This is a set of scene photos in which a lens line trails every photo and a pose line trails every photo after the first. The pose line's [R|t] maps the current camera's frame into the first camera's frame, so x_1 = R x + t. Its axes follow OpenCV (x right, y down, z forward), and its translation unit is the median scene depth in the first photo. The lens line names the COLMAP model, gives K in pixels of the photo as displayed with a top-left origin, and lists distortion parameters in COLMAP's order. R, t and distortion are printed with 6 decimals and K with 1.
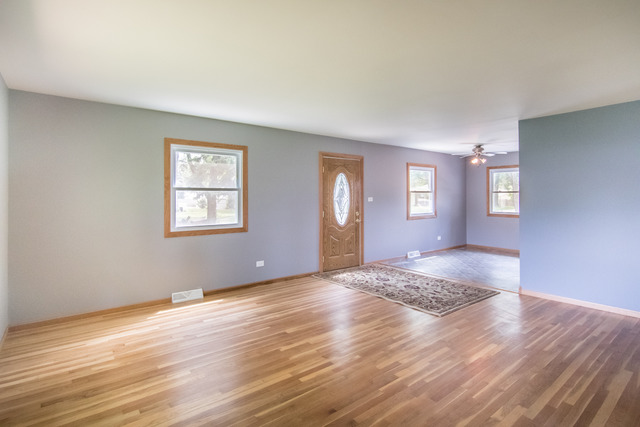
lens RADIAL K [[326.1, 0, 318.6], [0, 326.1, 199.4], [0, 0, 1]] dist [-0.001156, -0.000224]
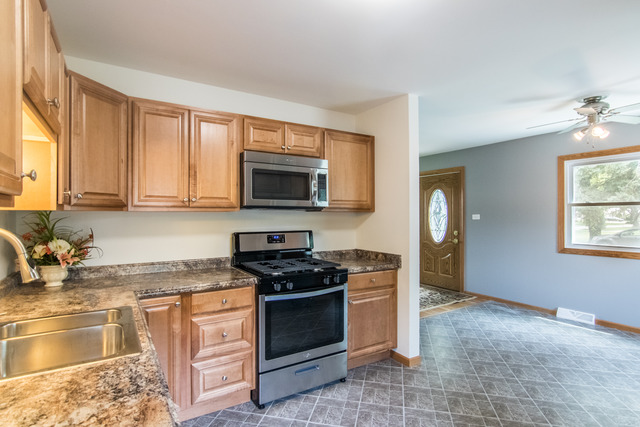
lens RADIAL K [[325.2, 0, 320.0], [0, 325.2, 213.5], [0, 0, 1]] dist [-0.002055, -0.000197]
pose [[-0.092756, -0.003579, -0.995682, 1.354611], [-0.005249, 0.999981, -0.003106, -0.004253], [0.995675, 0.004939, -0.092773, 0.931815]]
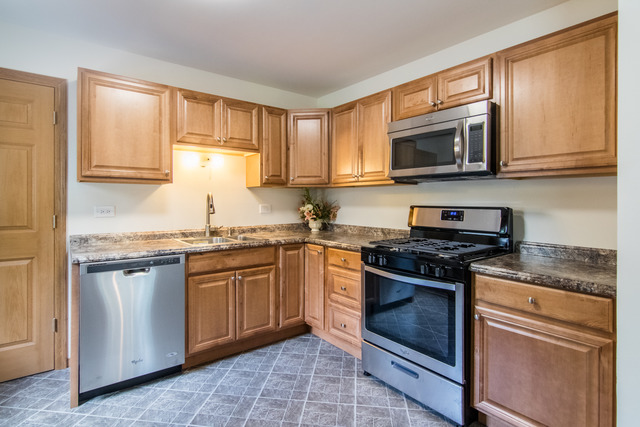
lens RADIAL K [[326.1, 0, 318.6], [0, 326.1, 199.4], [0, 0, 1]] dist [-0.001156, -0.000224]
pose [[-0.999877, -0.001743, -0.015570, 0.977394], [-0.001803, 0.999991, 0.003839, 0.015308], [0.015563, 0.003867, -0.999871, 1.280366]]
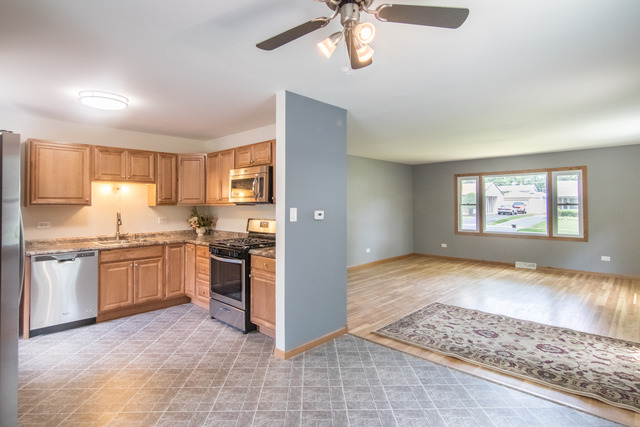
lens RADIAL K [[341.7, 0, 319.0], [0, 341.7, 196.8], [0, 0, 1]] dist [0.000911, 0.000295]
pose [[-0.988445, 0.000642, -0.151579, 0.765172], [0.002695, 0.999907, -0.013339, -0.019178], [0.151556, -0.013593, -0.988355, 1.695846]]
